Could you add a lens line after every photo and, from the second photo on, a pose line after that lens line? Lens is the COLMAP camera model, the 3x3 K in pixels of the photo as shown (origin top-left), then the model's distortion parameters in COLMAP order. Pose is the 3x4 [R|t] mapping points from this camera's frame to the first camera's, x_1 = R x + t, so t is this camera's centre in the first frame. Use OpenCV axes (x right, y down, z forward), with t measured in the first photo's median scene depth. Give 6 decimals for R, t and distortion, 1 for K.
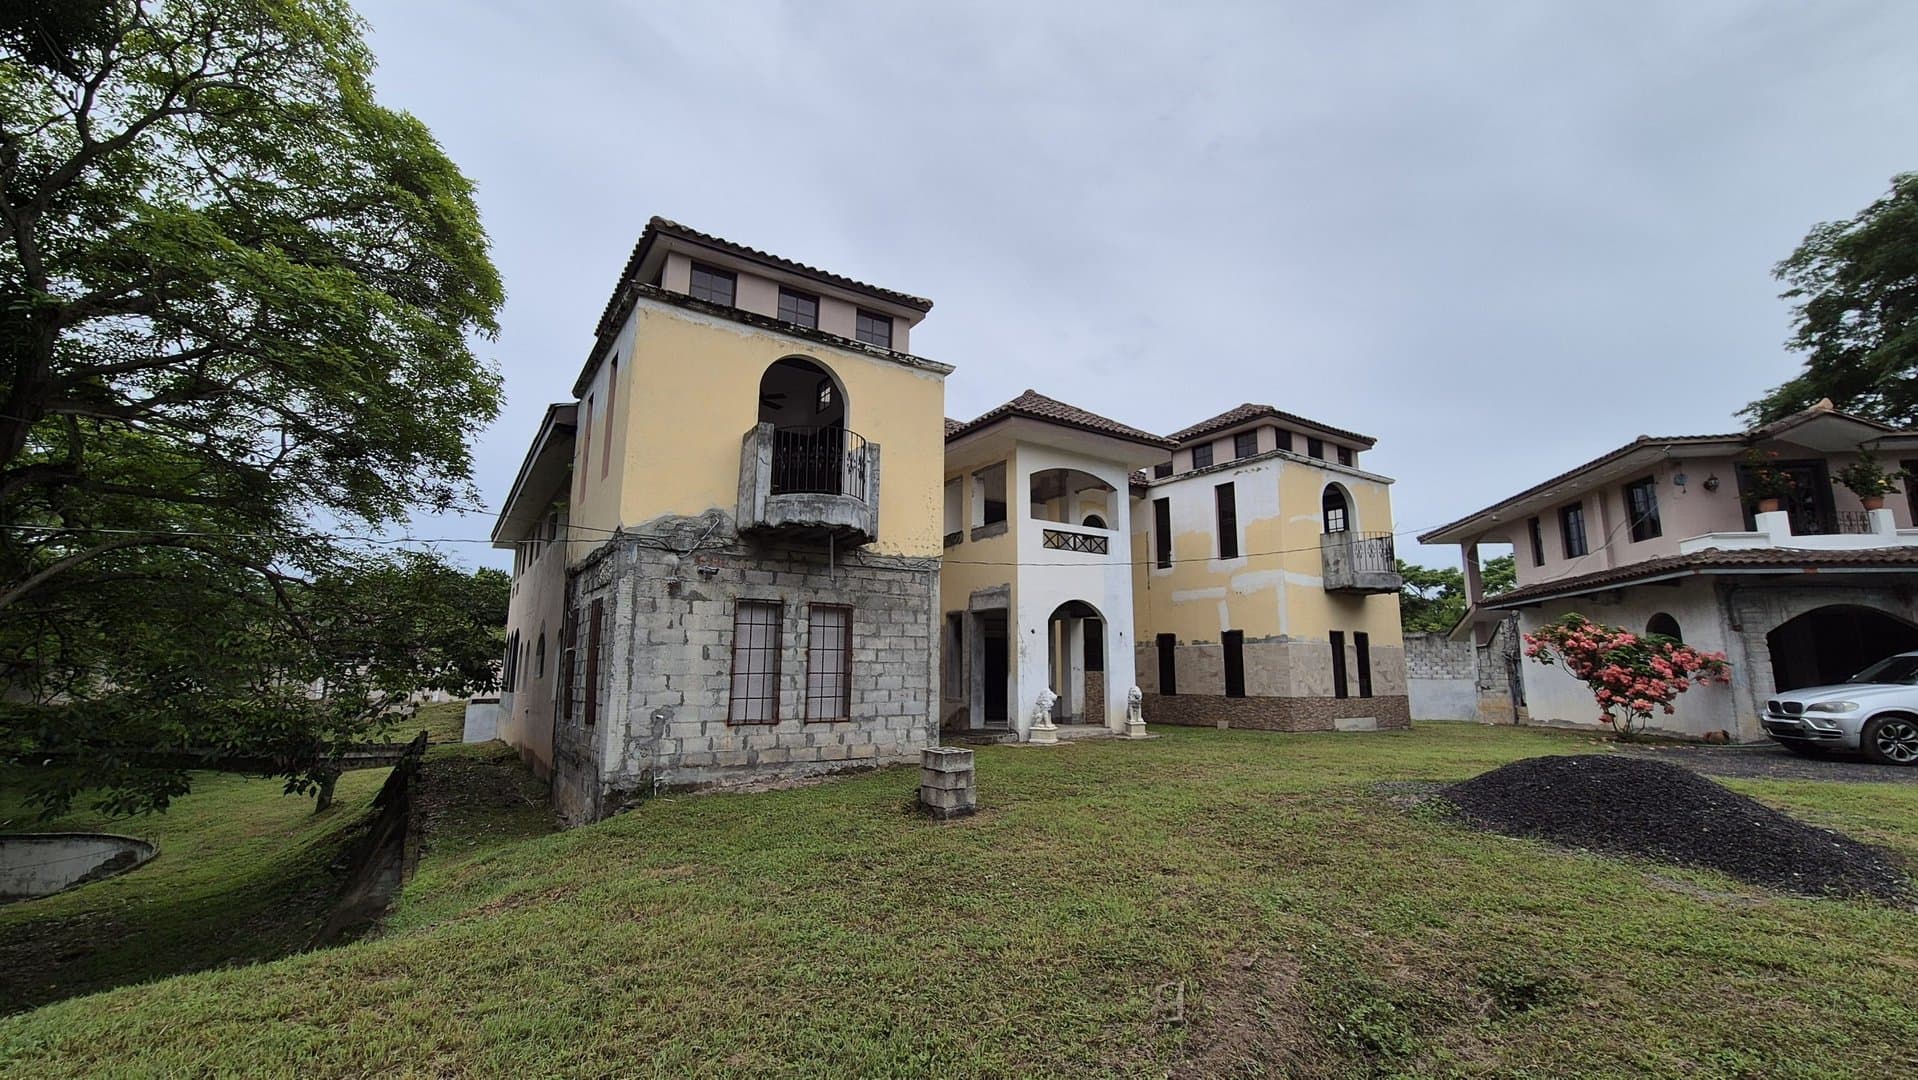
lens RADIAL K [[785.9, 0, 964.5], [0, 785.9, 539.5], [0, 0, 1]] dist [-0.000109, 0.000550]
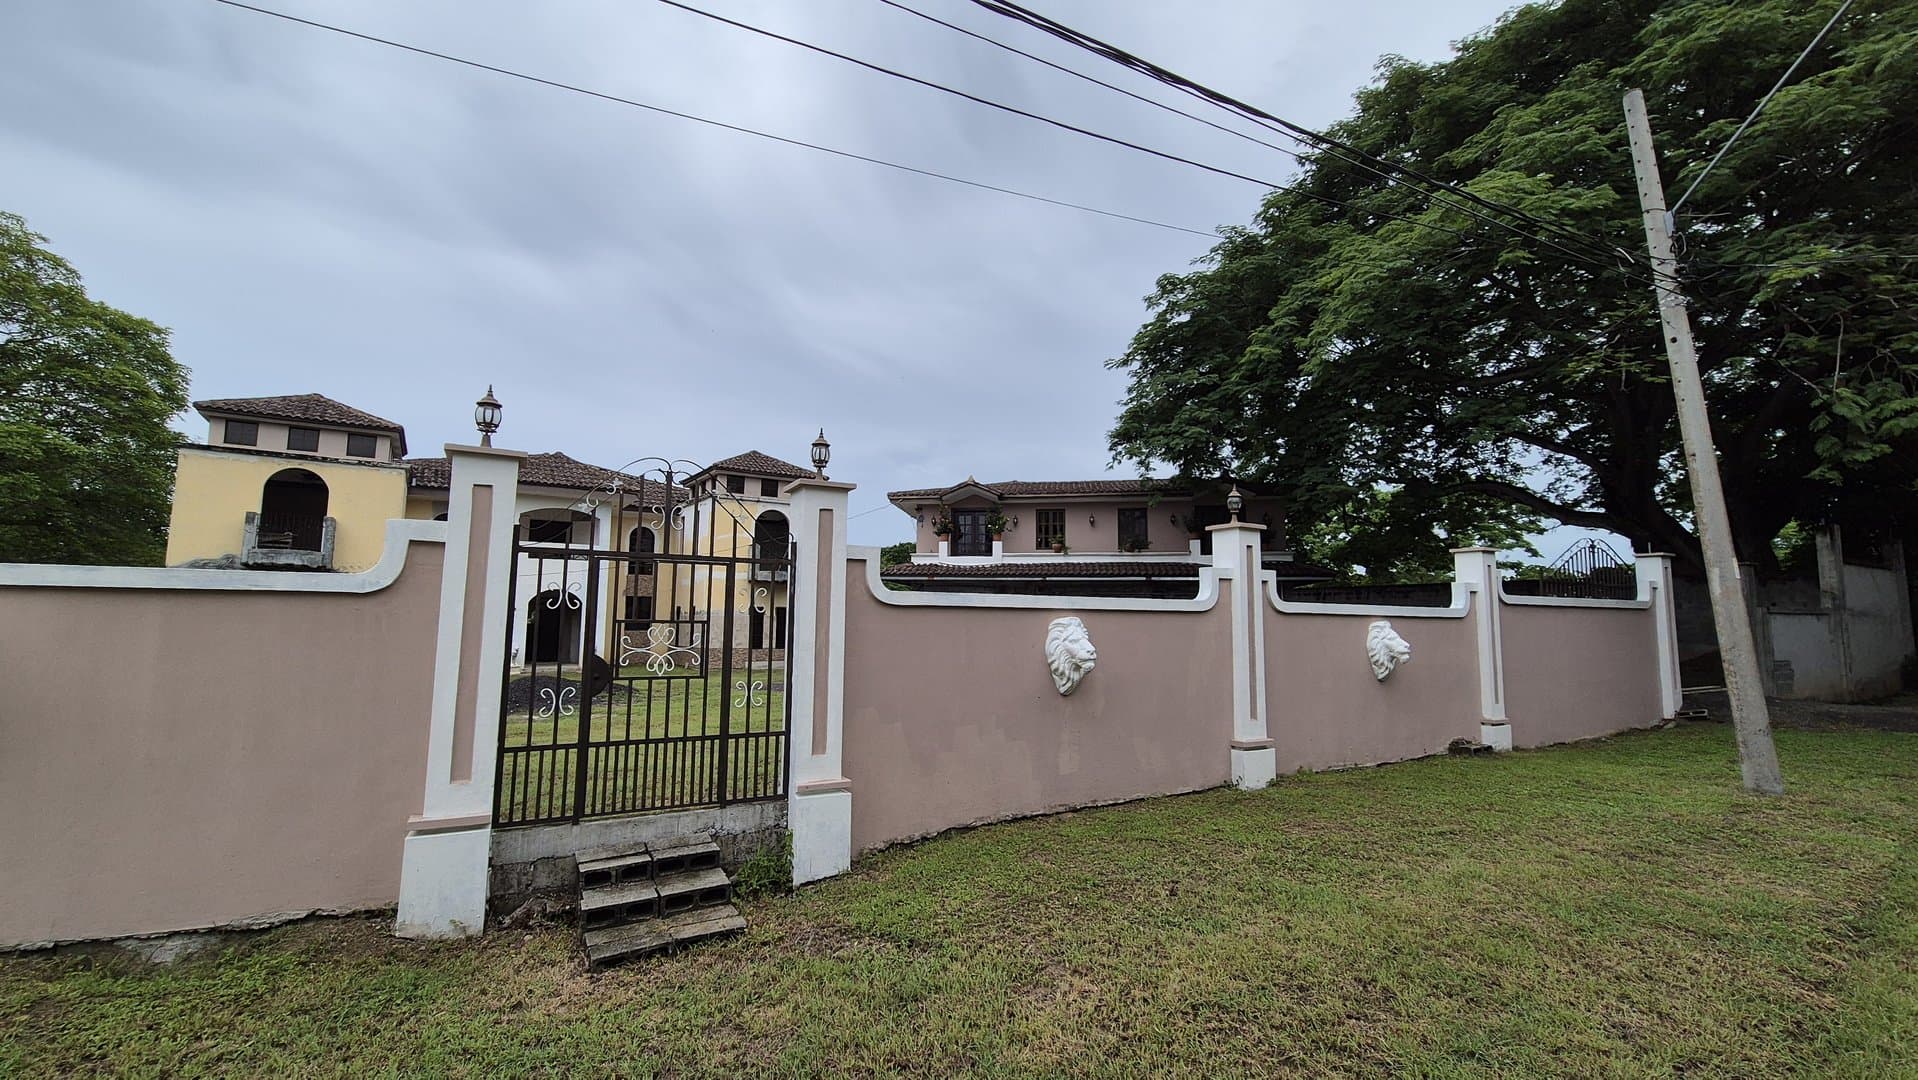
lens RADIAL K [[785.9, 0, 964.5], [0, 785.9, 539.5], [0, 0, 1]] dist [-0.000109, 0.000550]
pose [[0.999966, 0.005768, 0.005932, 0.999847], [-0.006151, 0.997745, 0.066832, -0.143859], [-0.005533, -0.066866, 0.997747, -0.645392]]
